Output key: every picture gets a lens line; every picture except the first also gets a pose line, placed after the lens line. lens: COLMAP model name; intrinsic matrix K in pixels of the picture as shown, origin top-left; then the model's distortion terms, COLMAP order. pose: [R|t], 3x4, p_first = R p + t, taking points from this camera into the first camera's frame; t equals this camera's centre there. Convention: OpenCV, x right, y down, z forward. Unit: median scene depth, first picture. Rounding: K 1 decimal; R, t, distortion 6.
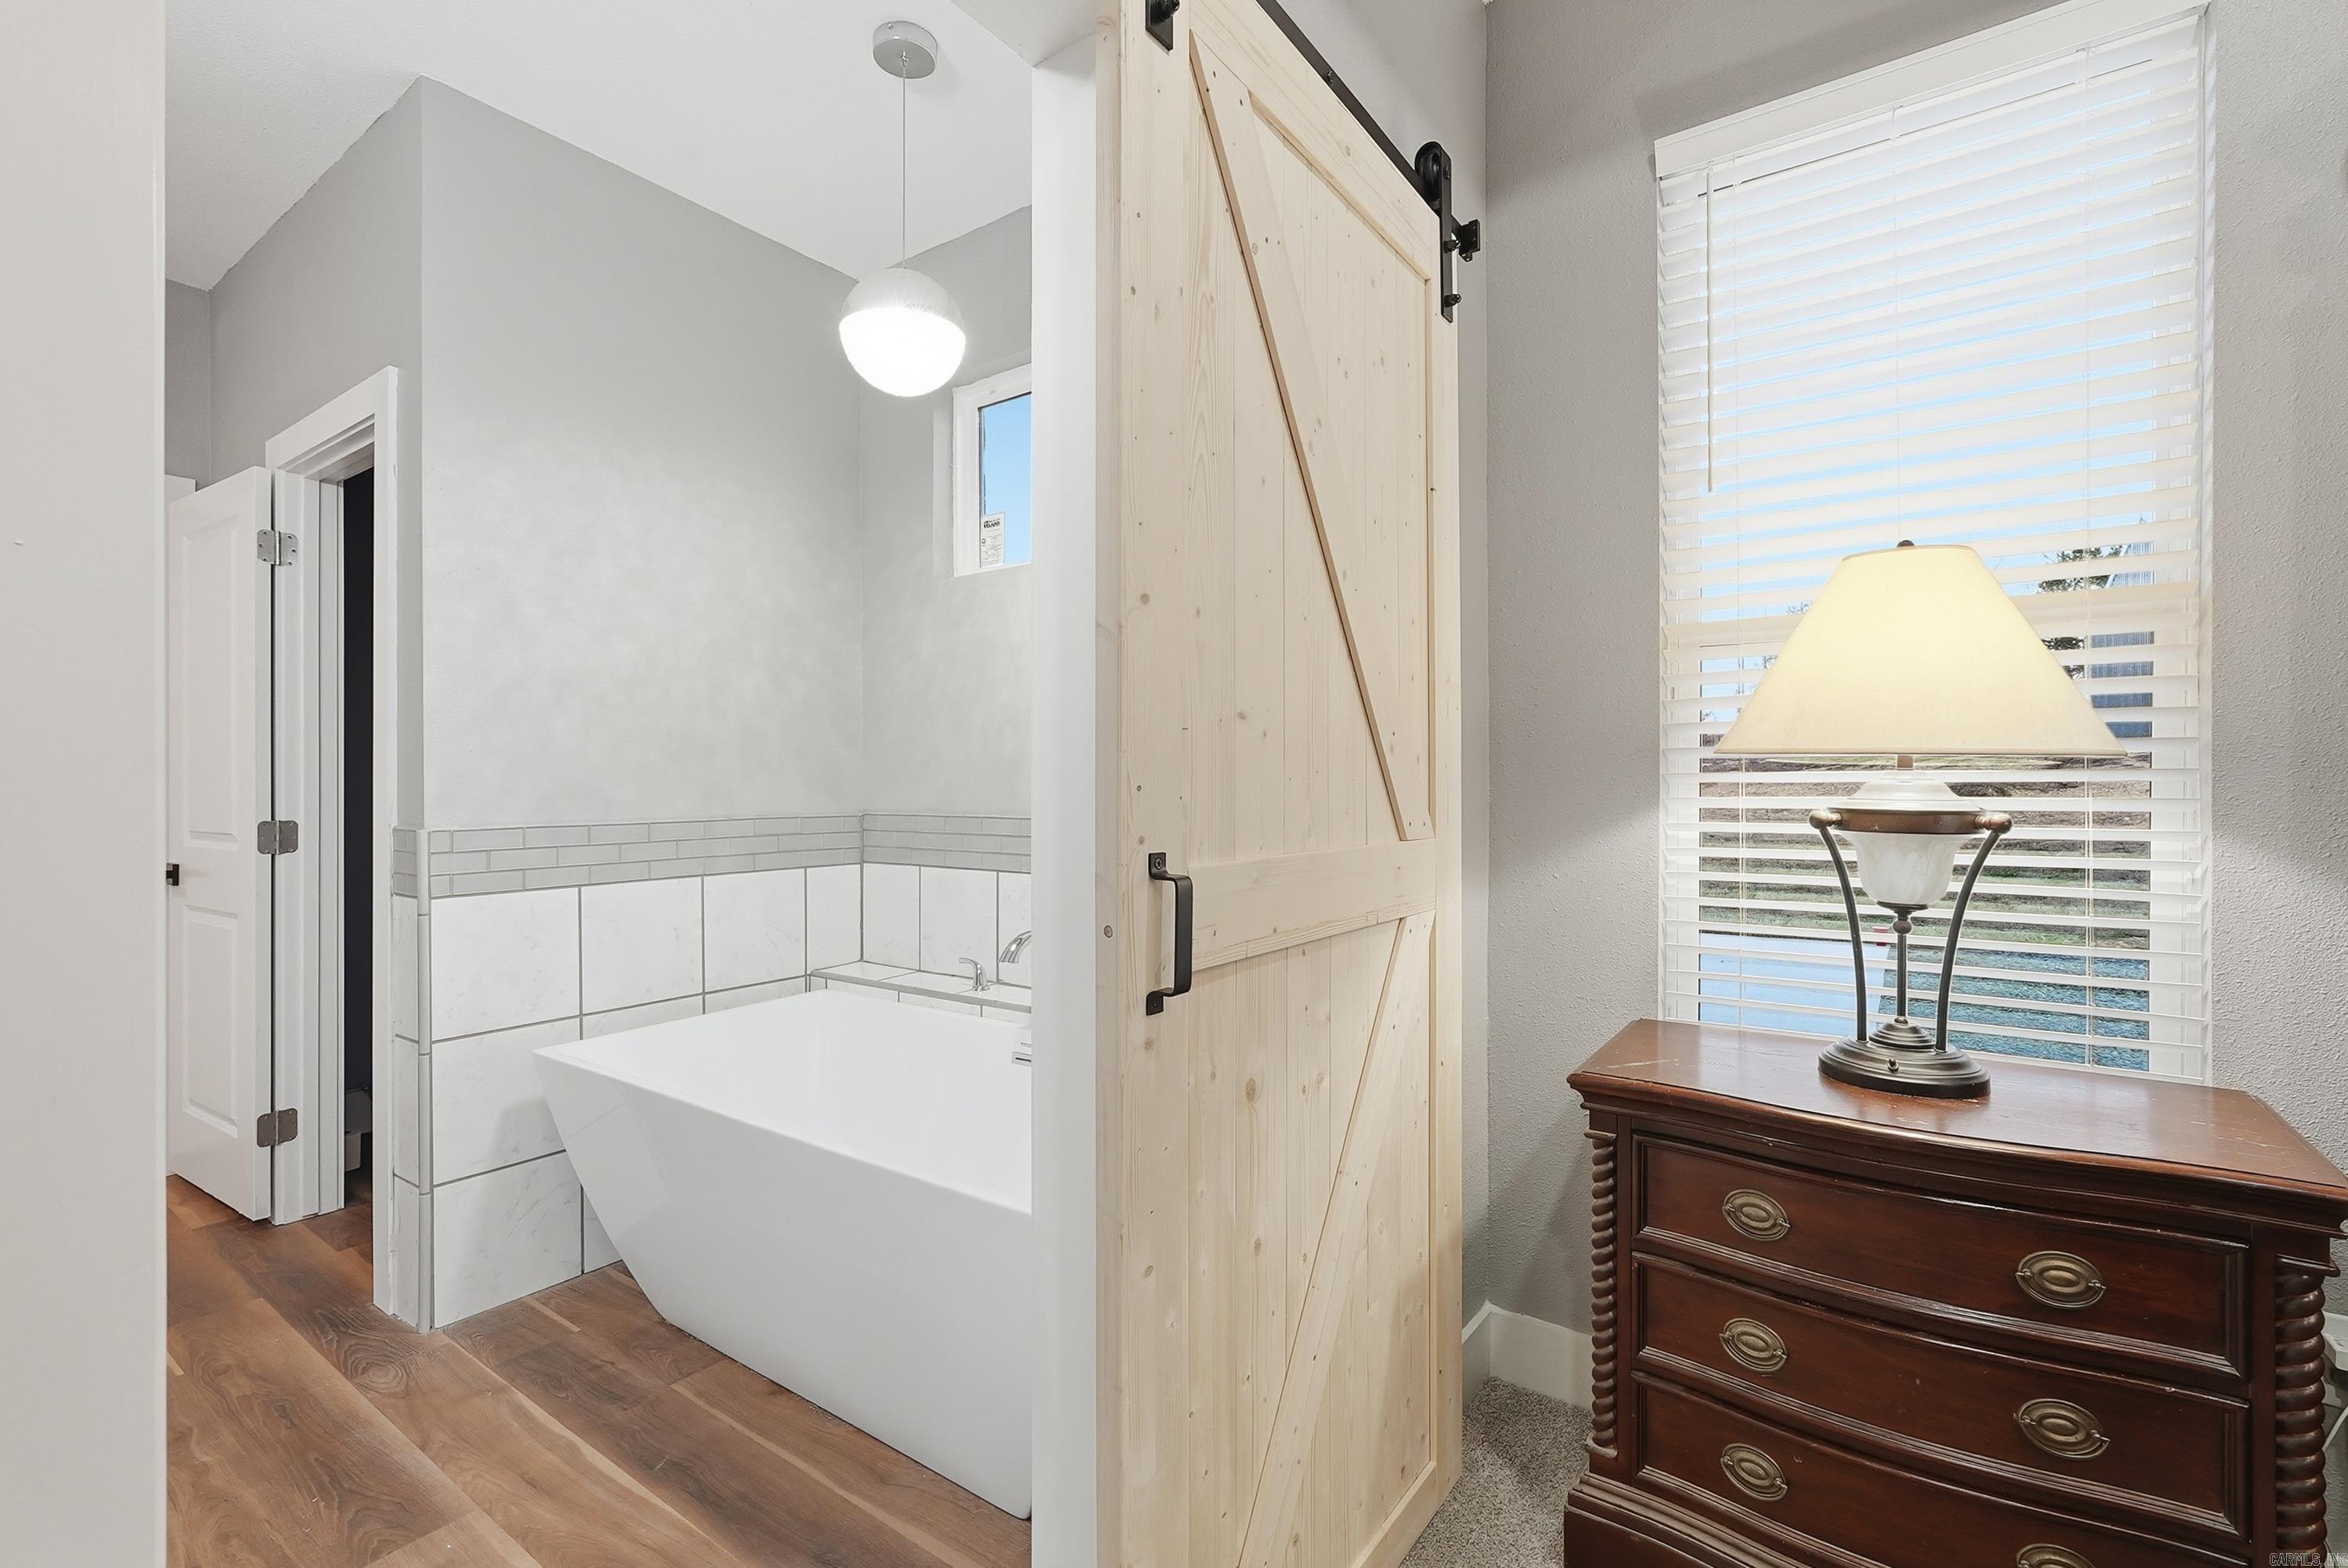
lens RADIAL K [[1049.9, 0, 1177.3], [0, 1049.9, 773.8], [0, 0, 1]] dist [-0.014937, 0.008286]
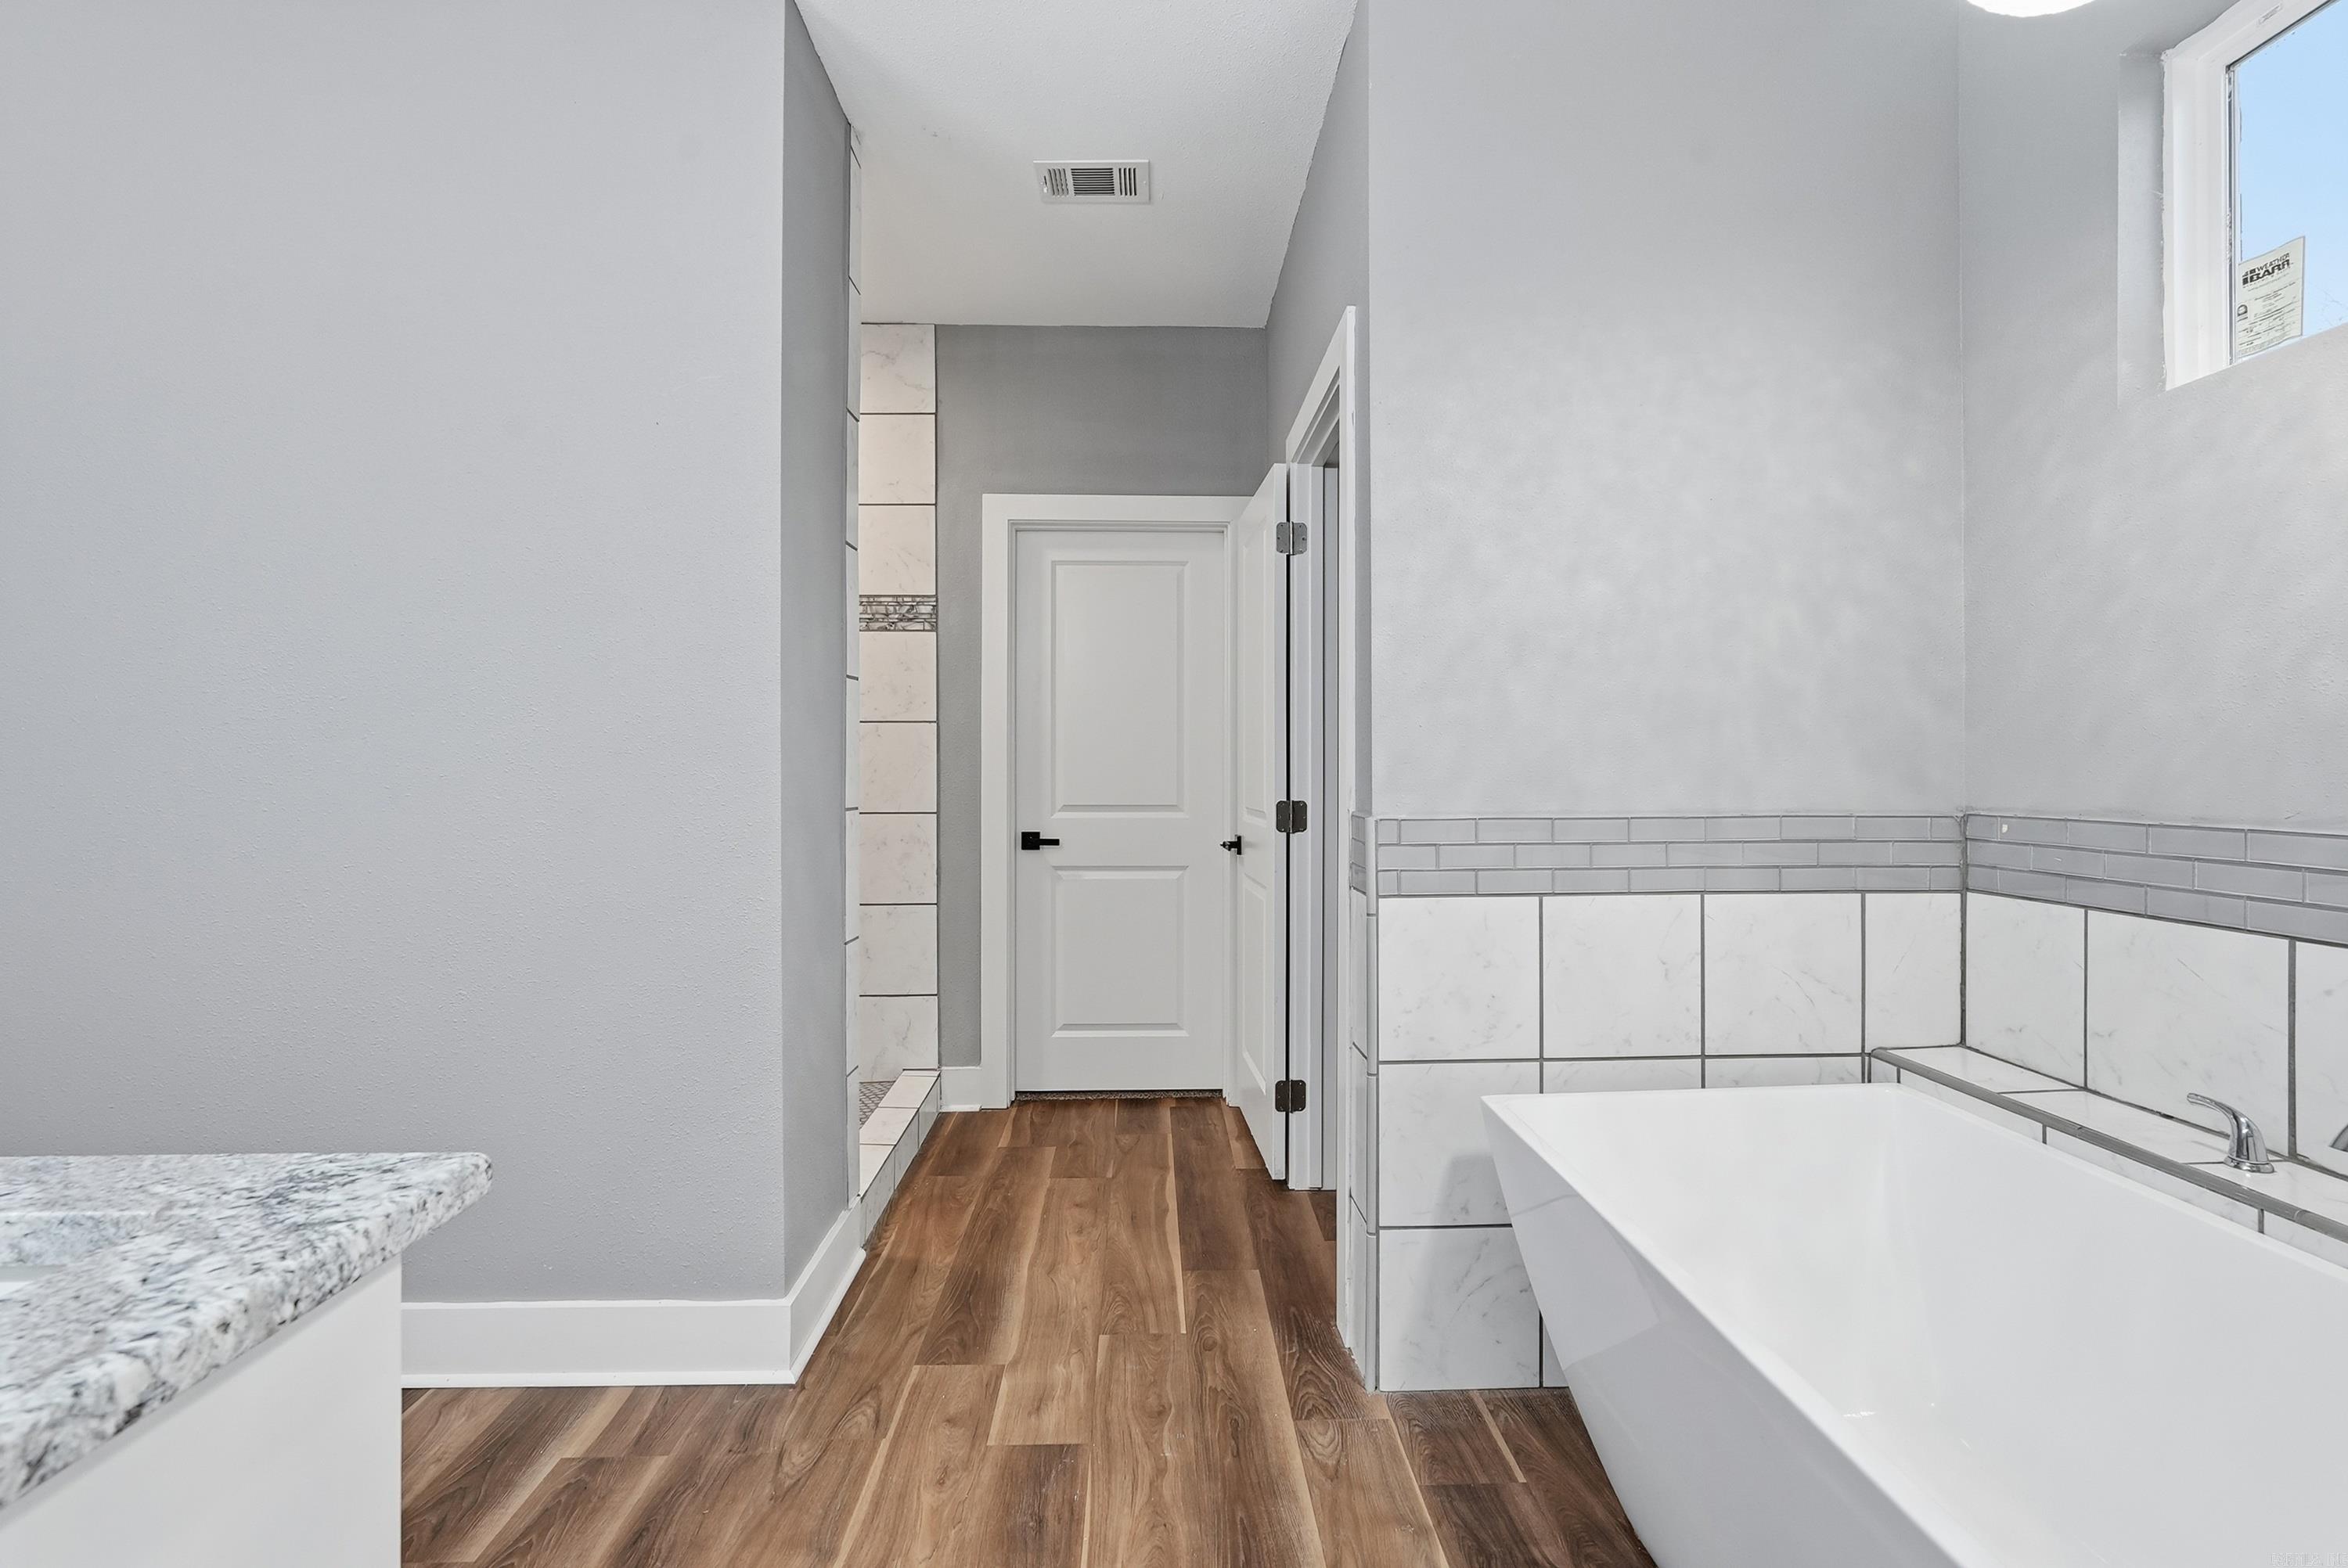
lens RADIAL K [[1049.9, 0, 1177.3], [0, 1049.9, 773.8], [0, 0, 1]] dist [-0.014937, 0.008286]
pose [[0.603903, 0.006131, -0.797034, -0.099354], [0.005435, 0.999915, 0.011809, 0.004863], [0.797039, -0.011463, 0.603819, 0.280983]]
